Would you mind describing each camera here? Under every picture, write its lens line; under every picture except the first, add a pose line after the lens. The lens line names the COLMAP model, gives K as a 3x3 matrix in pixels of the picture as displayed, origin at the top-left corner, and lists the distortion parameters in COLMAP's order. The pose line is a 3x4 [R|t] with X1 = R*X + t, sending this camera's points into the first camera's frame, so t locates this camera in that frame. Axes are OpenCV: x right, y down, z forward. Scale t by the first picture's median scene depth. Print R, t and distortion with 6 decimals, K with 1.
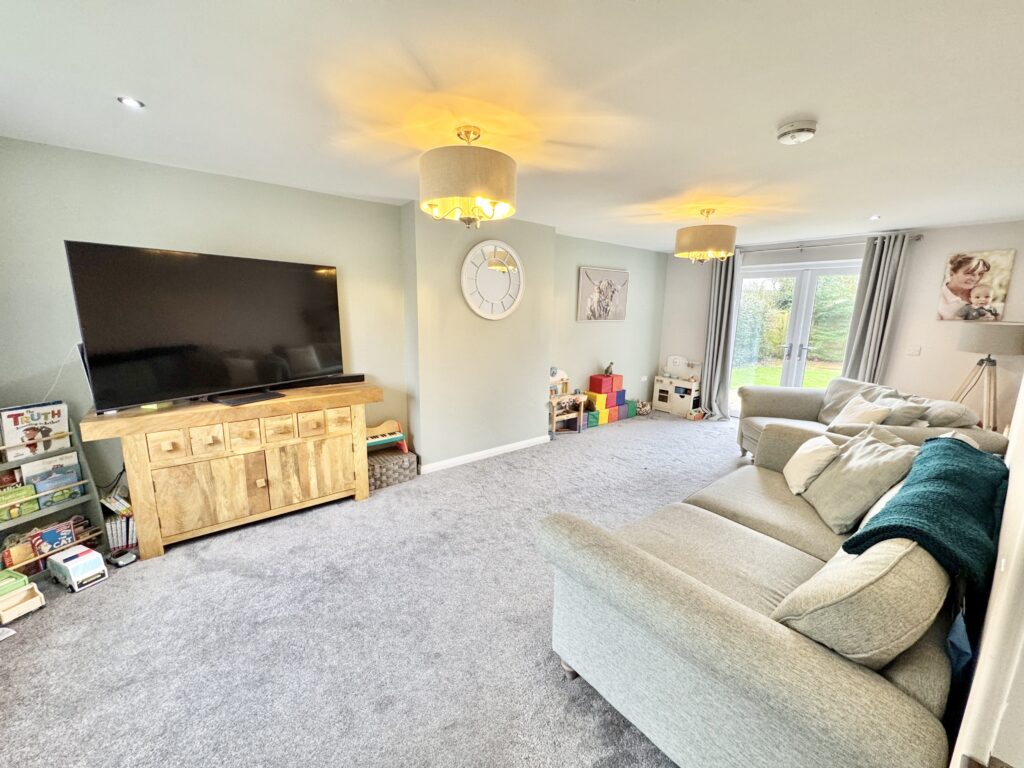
lens RADIAL K [[410.3, 0, 511.8], [0, 410.3, 382.1], [0, 0, 1]] dist [-0.004243, 0.000037]
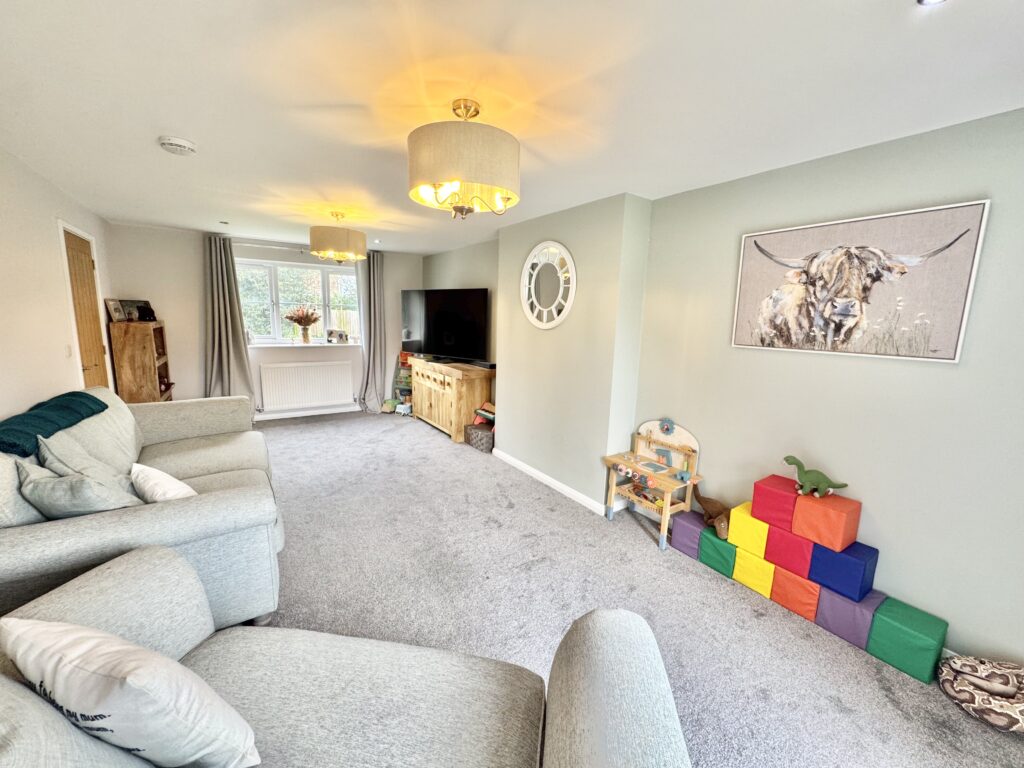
lens RADIAL K [[410.3, 0, 509.8], [0, 410.3, 386.0], [0, 0, 1]] dist [-0.004243, 0.000037]
pose [[-0.082020, 0.147189, -0.985702, 0.658695], [-0.212553, 0.963696, 0.161589, -0.121798], [0.973701, 0.222768, -0.047756, 0.752402]]
